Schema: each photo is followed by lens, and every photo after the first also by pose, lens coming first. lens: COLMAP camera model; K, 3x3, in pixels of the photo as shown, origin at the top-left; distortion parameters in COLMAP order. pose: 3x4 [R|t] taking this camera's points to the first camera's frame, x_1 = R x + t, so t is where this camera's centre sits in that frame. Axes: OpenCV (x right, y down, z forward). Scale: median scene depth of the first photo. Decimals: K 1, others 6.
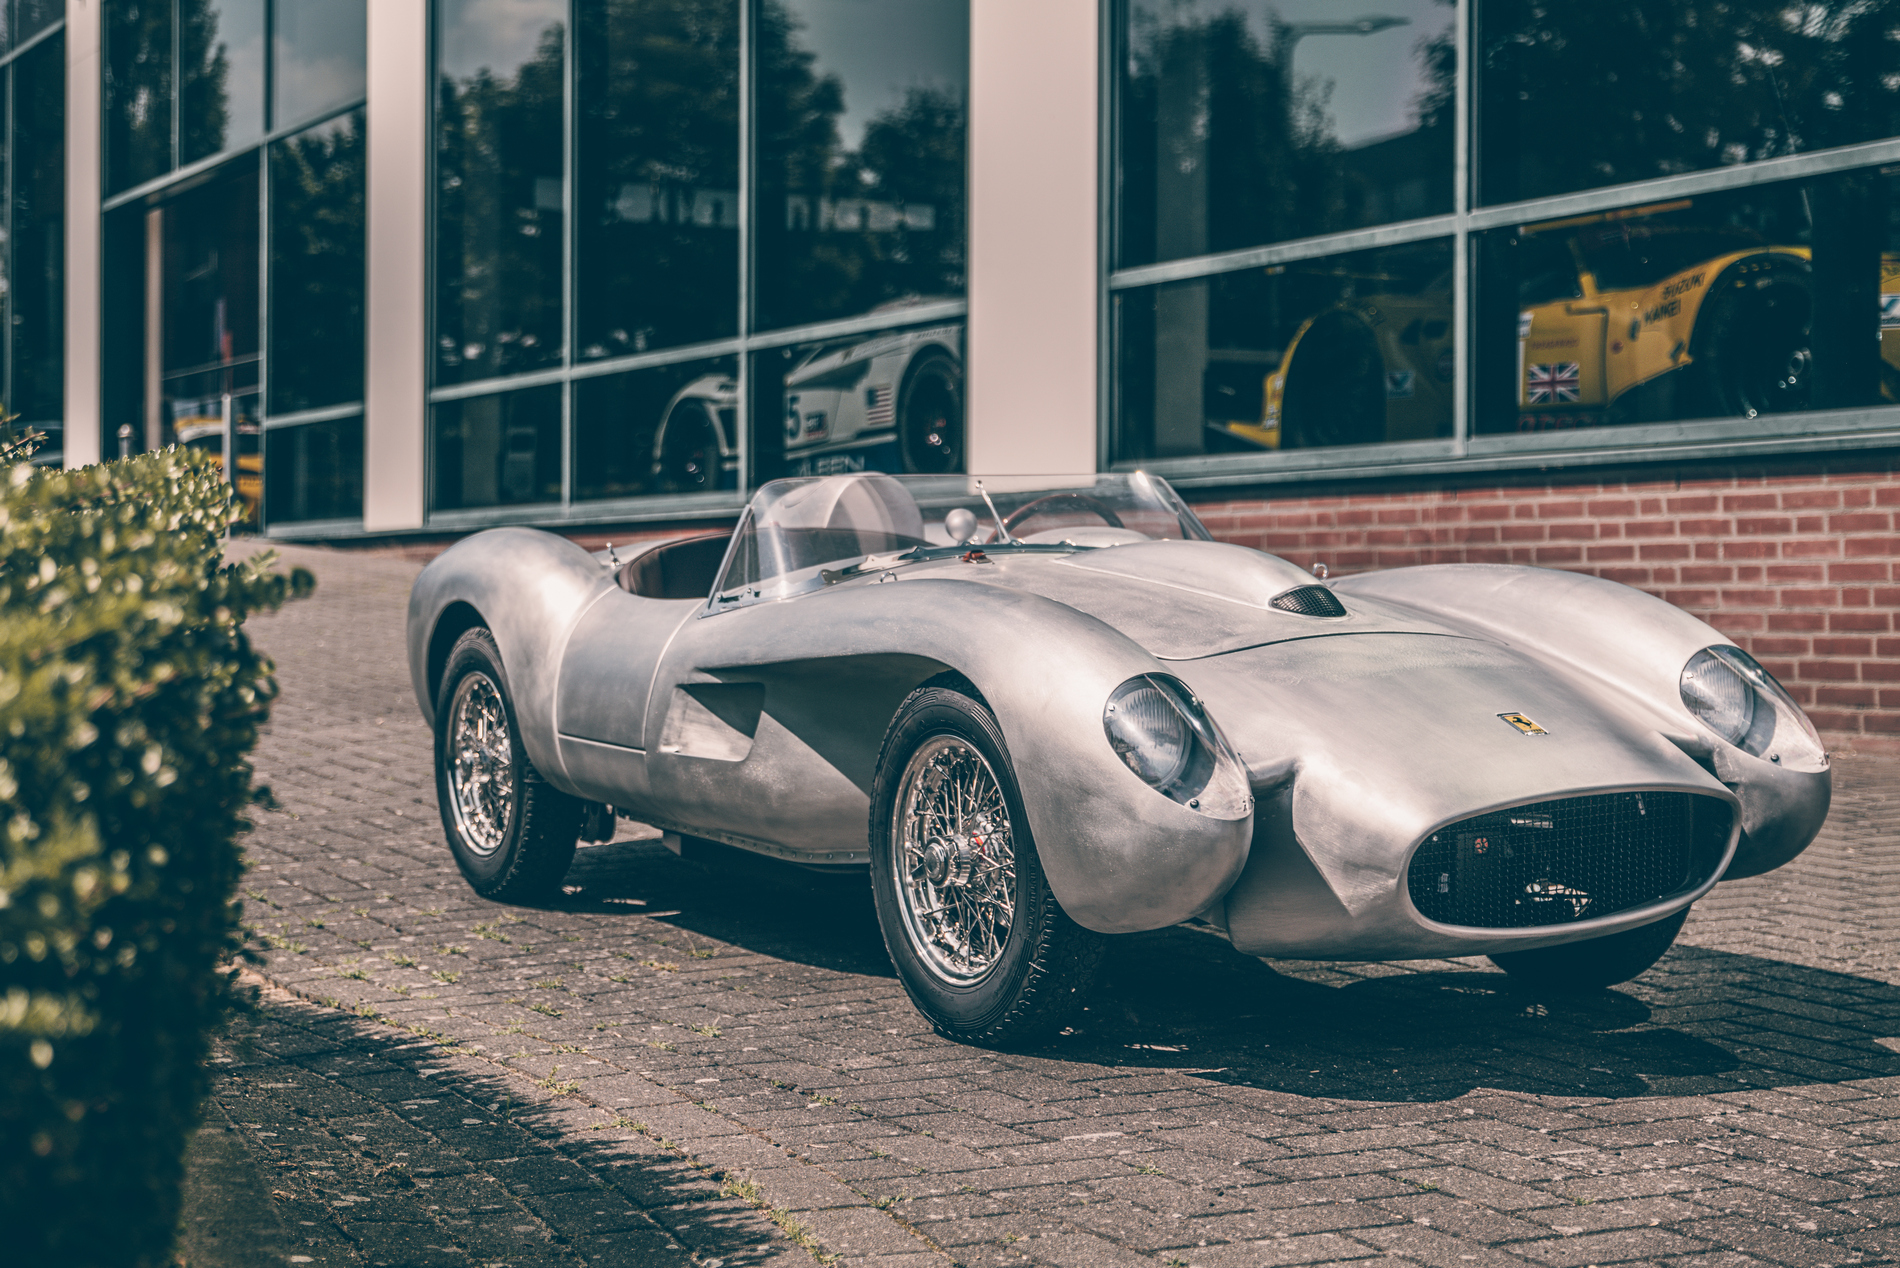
lens RADIAL K [[3109.4, 0, 893.3], [0, 3109.4, 639.0], [0, 0, 1]] dist [-0.008582, 0.000000]
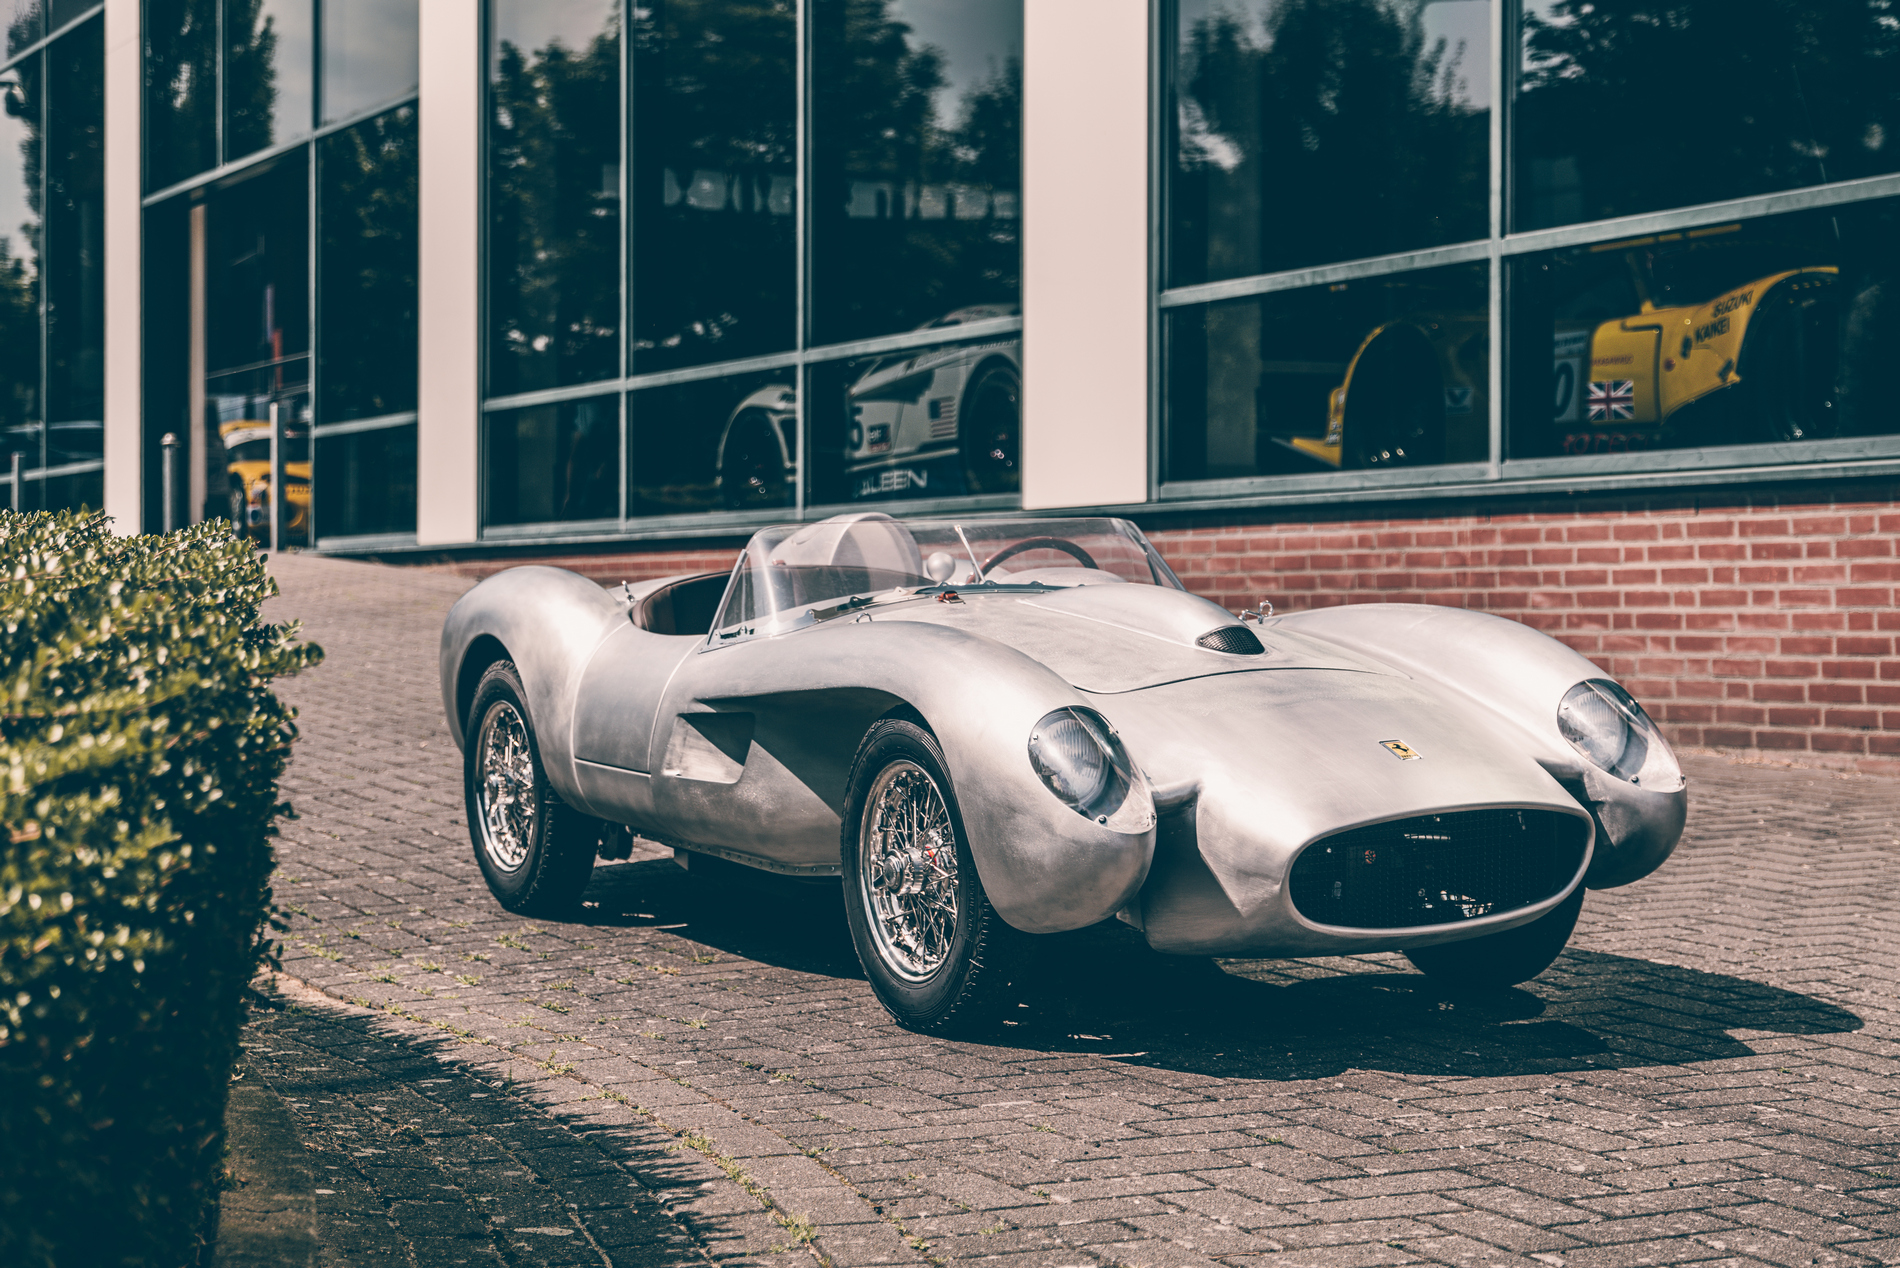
lens RADIAL K [[3436.2, 0, 990.2], [0, 3436.2, 640.6], [0, 0, 1]] dist [0.014103, 0.000000]
pose [[0.999973, -0.002027, -0.007049, 0.041984], [0.002012, 0.999996, -0.002197, -0.007070], [0.007054, 0.002183, 0.999973, -0.182023]]
